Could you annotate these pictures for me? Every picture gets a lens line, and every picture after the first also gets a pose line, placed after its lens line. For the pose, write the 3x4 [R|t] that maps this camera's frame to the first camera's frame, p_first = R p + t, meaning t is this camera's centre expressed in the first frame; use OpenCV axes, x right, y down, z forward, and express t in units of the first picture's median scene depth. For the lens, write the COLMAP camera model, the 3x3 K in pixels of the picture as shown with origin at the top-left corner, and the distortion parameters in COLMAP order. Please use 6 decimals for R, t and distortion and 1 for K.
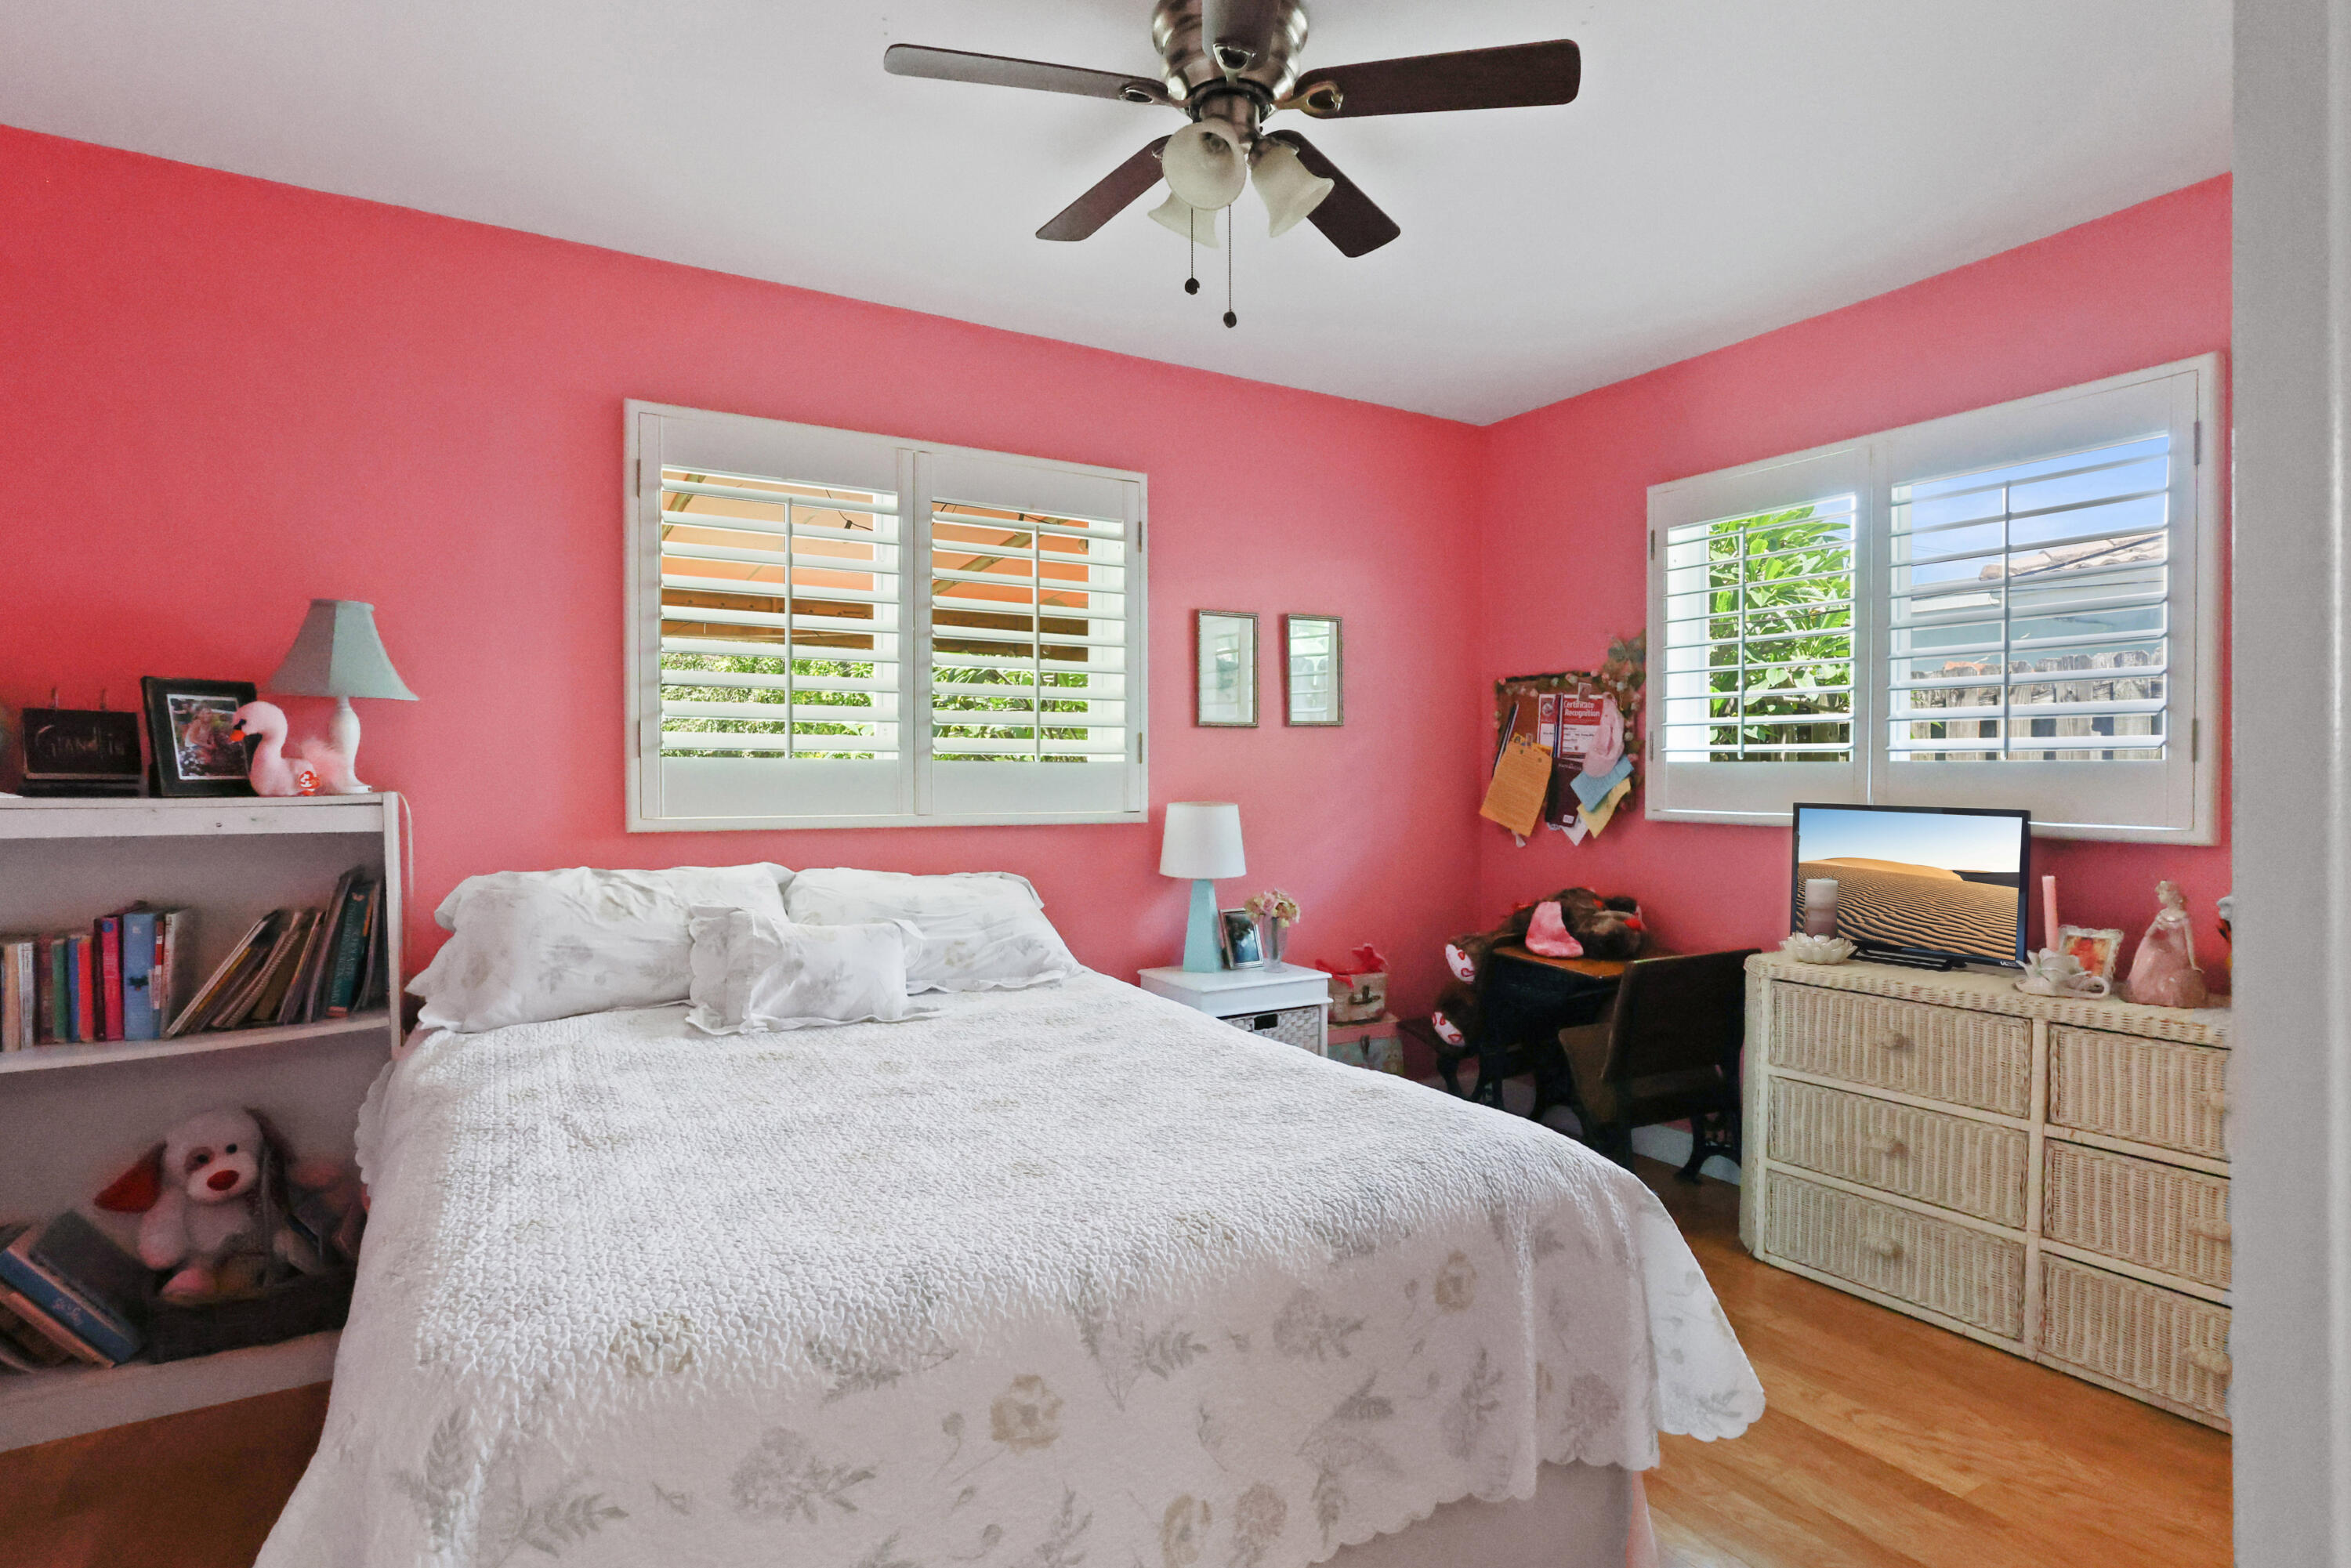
lens RADIAL K [[1169.4, 0, 1169.1], [0, 1169.4, 770.6], [0, 0, 1]] dist [-0.067377, 0.044583]
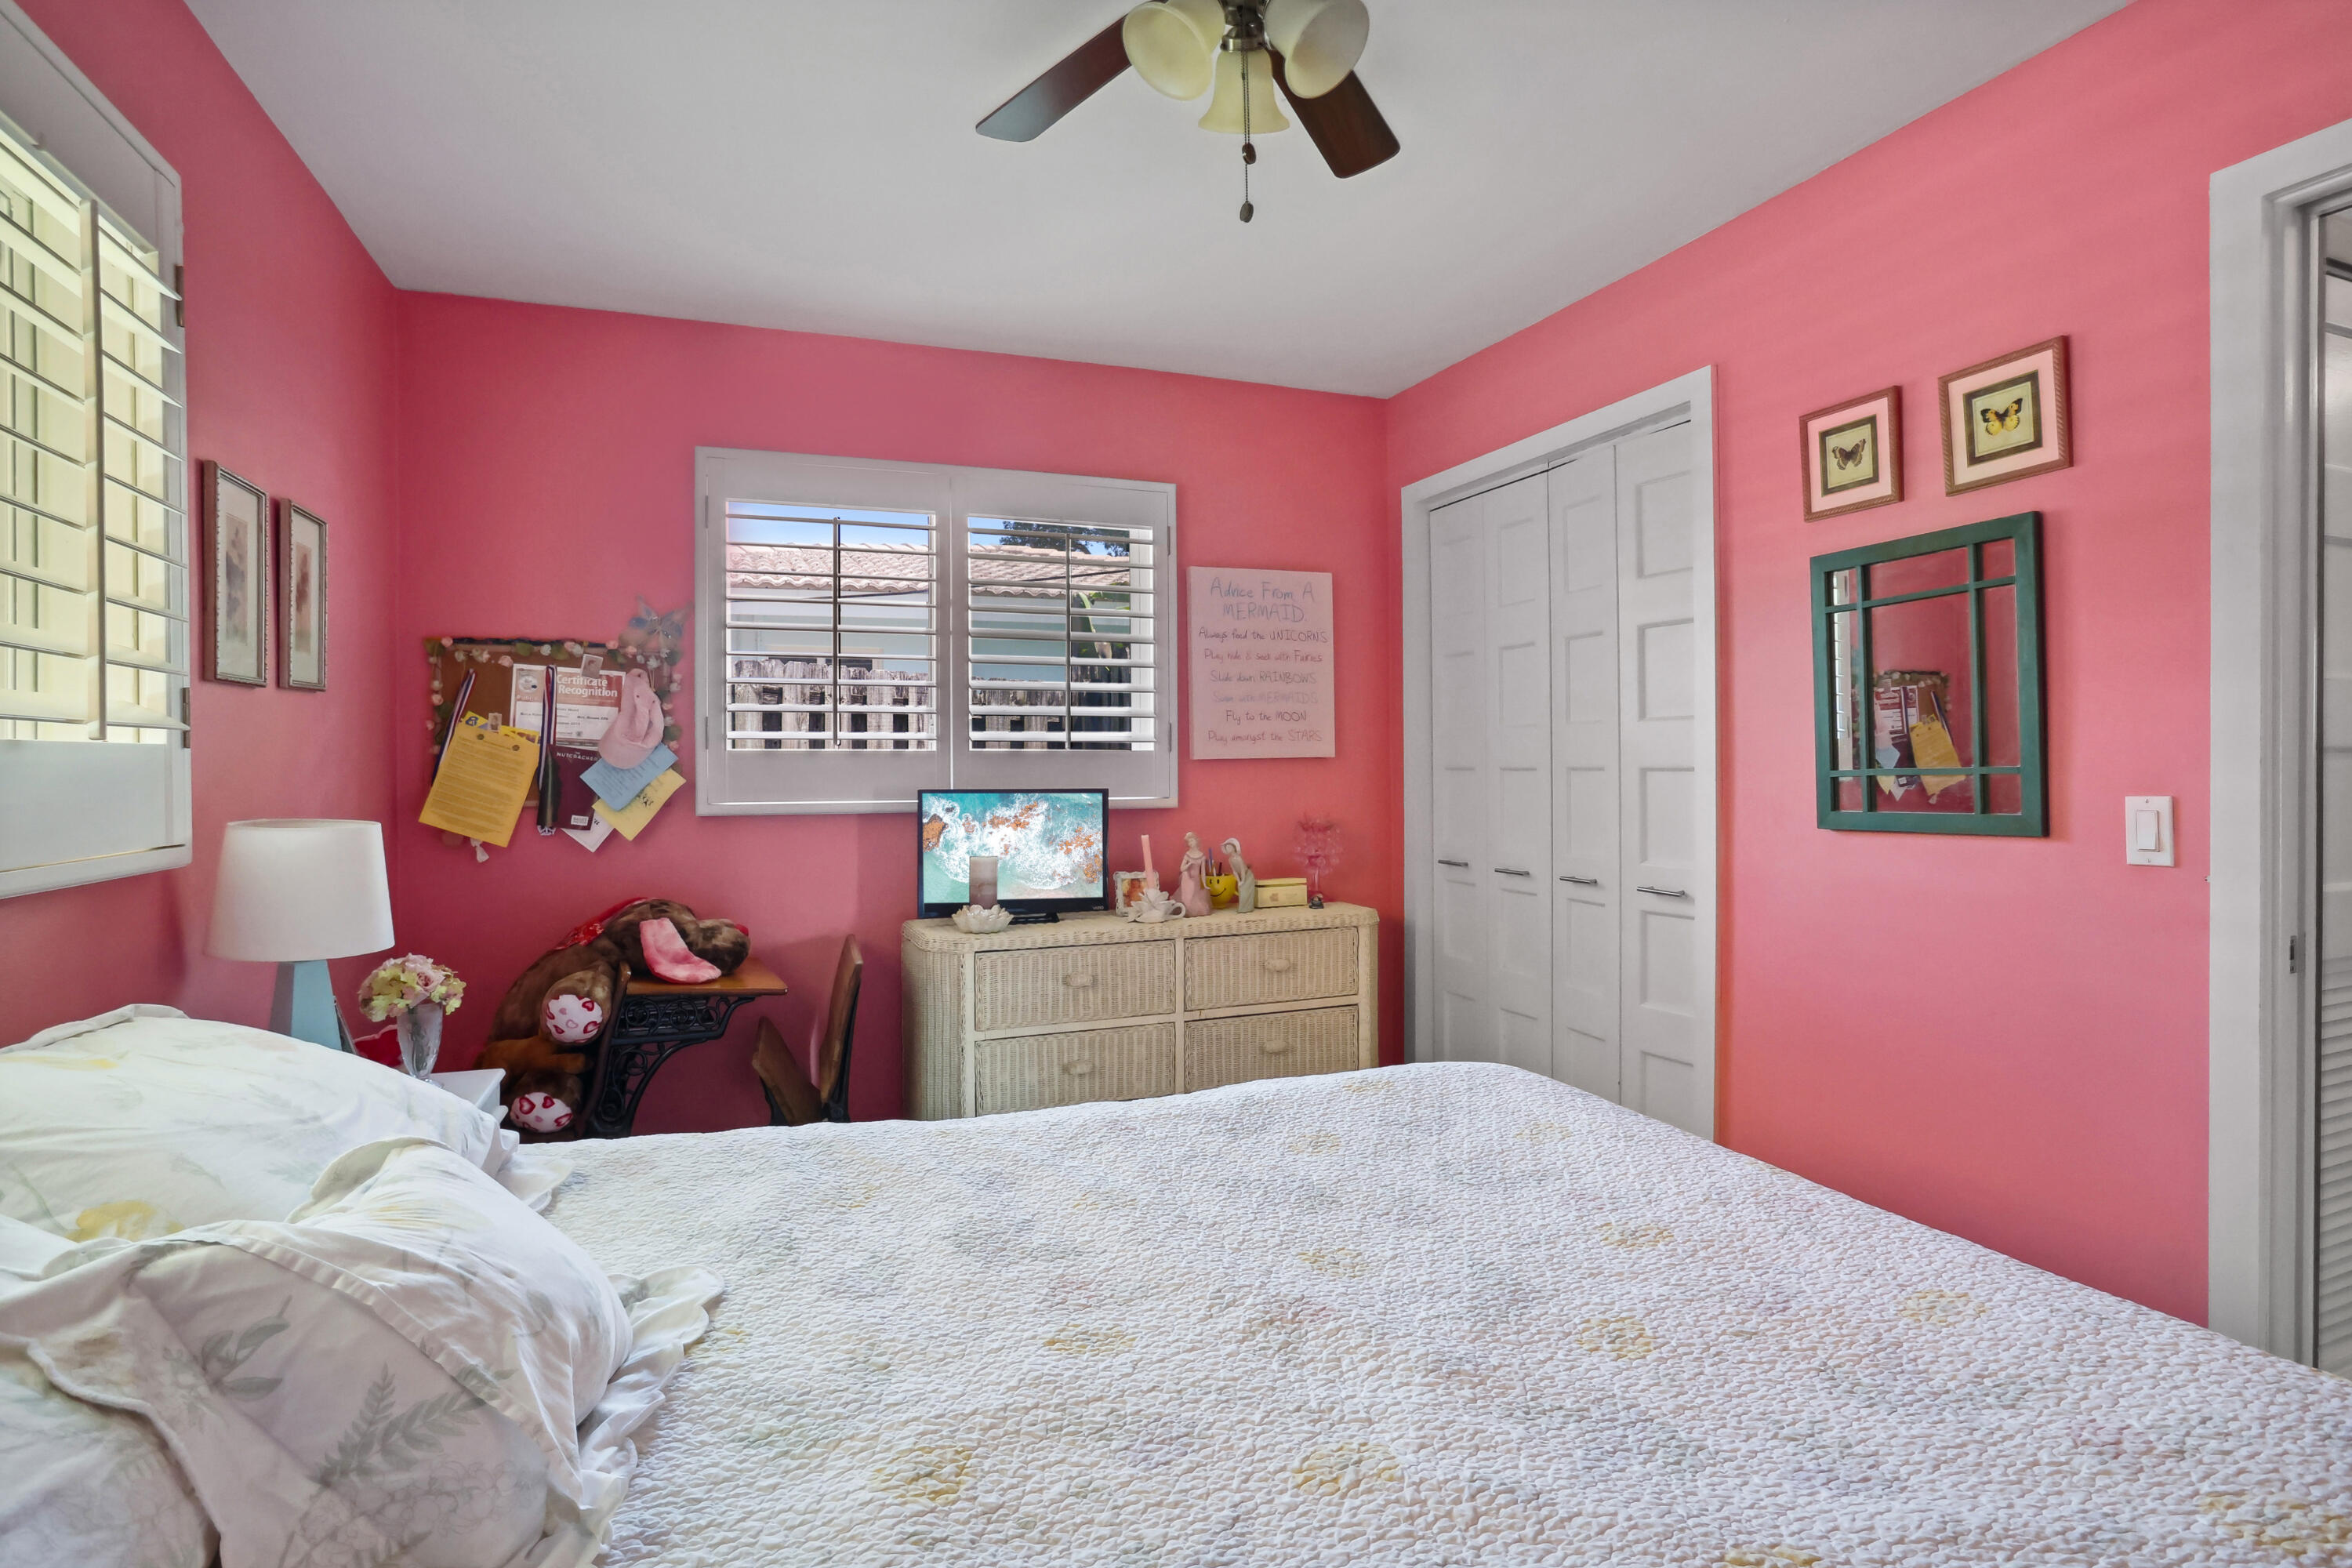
lens RADIAL K [[1169.9, 0, 1169.6], [0, 1169.9, 770.6], [0, 0, 1]] dist [-0.067377, 0.044583]
pose [[0.196691, -0.013162, 0.980377, -0.390239], [0.003663, 0.999913, 0.012689, -0.001933], [-0.980459, 0.001095, 0.196722, 0.460448]]
